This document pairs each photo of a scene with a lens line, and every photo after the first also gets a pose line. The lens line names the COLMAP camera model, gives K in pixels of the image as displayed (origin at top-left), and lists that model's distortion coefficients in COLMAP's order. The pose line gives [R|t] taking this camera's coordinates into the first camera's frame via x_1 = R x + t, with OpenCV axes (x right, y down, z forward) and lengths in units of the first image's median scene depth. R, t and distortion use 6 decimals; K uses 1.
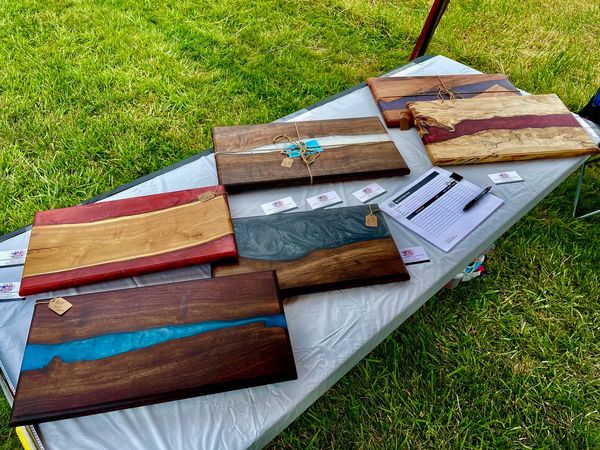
lens RADIAL K [[447.4, 0, 301.3], [0, 447.4, 244.2], [0, 0, 1]] dist [0.076689, -0.092226]
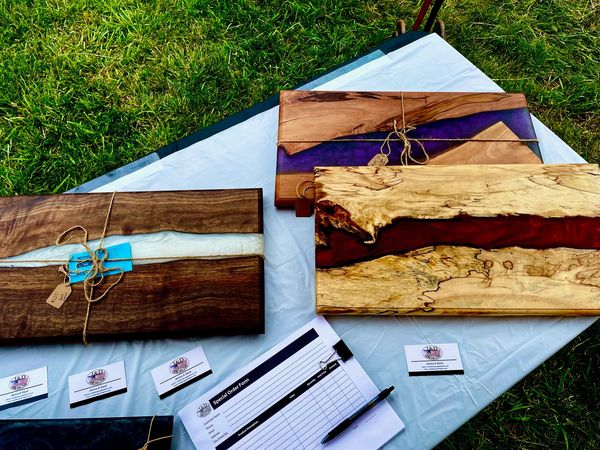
lens RADIAL K [[447.4, 0, 301.3], [0, 447.4, 244.2], [0, 0, 1]] dist [0.076689, -0.092226]
pose [[0.984966, 0.122317, -0.121988, 0.317693], [-0.083524, 0.955325, 0.283508, -0.403258], [0.151216, -0.269057, 0.951179, 0.445117]]
